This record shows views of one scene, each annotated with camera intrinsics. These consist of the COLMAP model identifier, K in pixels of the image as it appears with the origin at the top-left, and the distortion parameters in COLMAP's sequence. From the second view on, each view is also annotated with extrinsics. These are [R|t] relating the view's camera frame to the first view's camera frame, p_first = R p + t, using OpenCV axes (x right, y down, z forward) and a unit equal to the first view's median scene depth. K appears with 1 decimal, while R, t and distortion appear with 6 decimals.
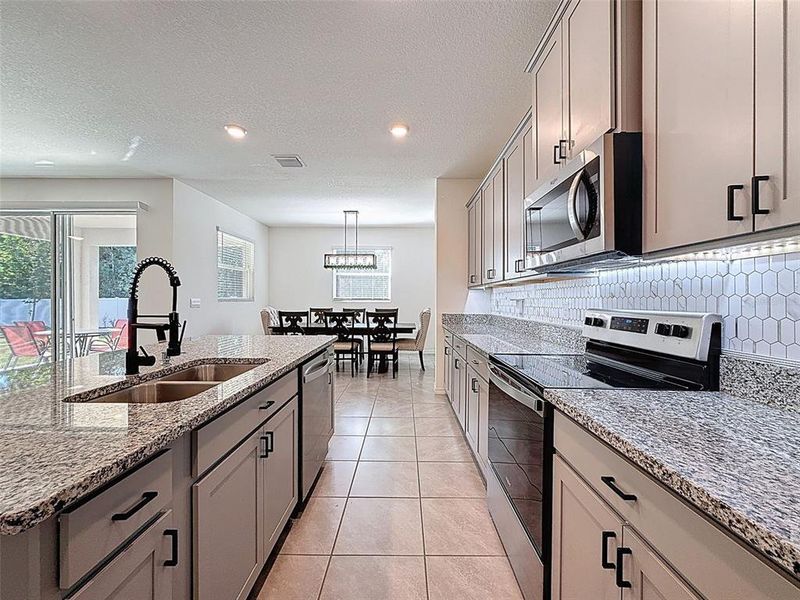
lens RADIAL K [[322.7, 0, 400.9], [0, 322.7, 298.3], [0, 0, 1]] dist [0.001163, -0.000104]
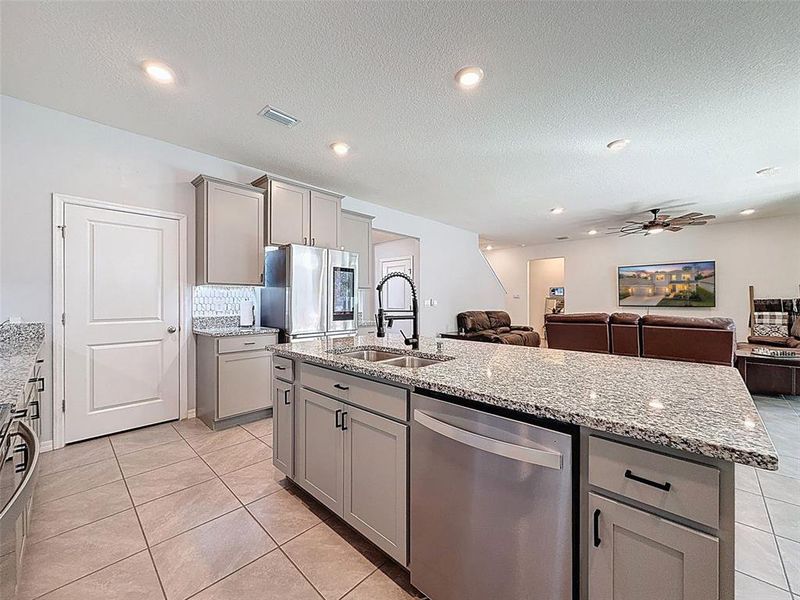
lens RADIAL K [[322.7, 0, 400.9], [0, 322.7, 298.3], [0, 0, 1]] dist [0.001163, -0.000104]
pose [[-0.681961, -0.007993, -0.731345, 0.089736], [-0.000487, 0.999945, -0.010475, 0.002791], [0.731389, -0.006787, -0.681927, 0.549581]]
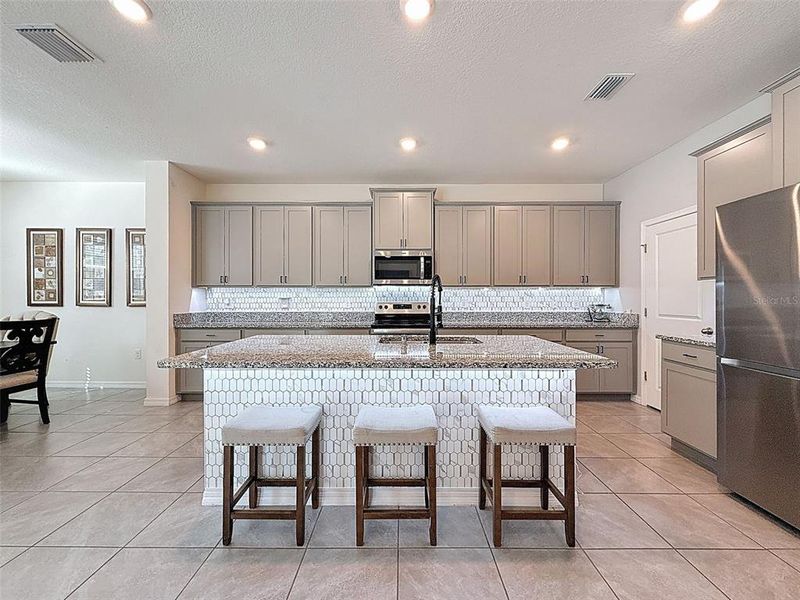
lens RADIAL K [[322.7, 0, 400.9], [0, 322.7, 298.3], [0, 0, 1]] dist [0.001163, -0.000104]
pose [[-0.006092, -0.004644, 0.999971, -0.677960], [-0.002648, 0.999986, 0.004628, -0.001878], [-0.999978, -0.002620, -0.006104, 0.323036]]
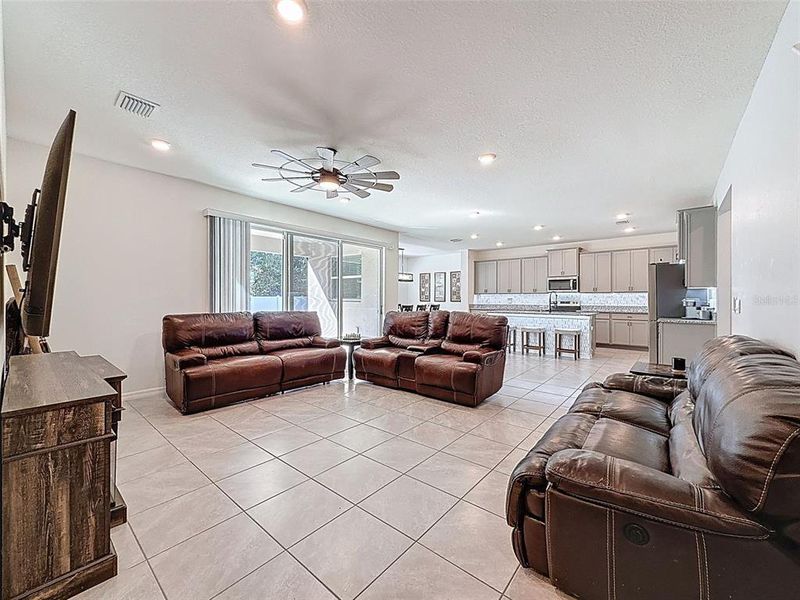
lens RADIAL K [[322.7, 0, 400.9], [0, 322.7, 298.3], [0, 0, 1]] dist [0.001163, -0.000104]
pose [[0.639195, -0.002233, 0.769042, -1.836862], [-0.000879, 0.999993, 0.003634, -0.005246], [-0.769045, -0.002999, 0.639188, -0.152738]]
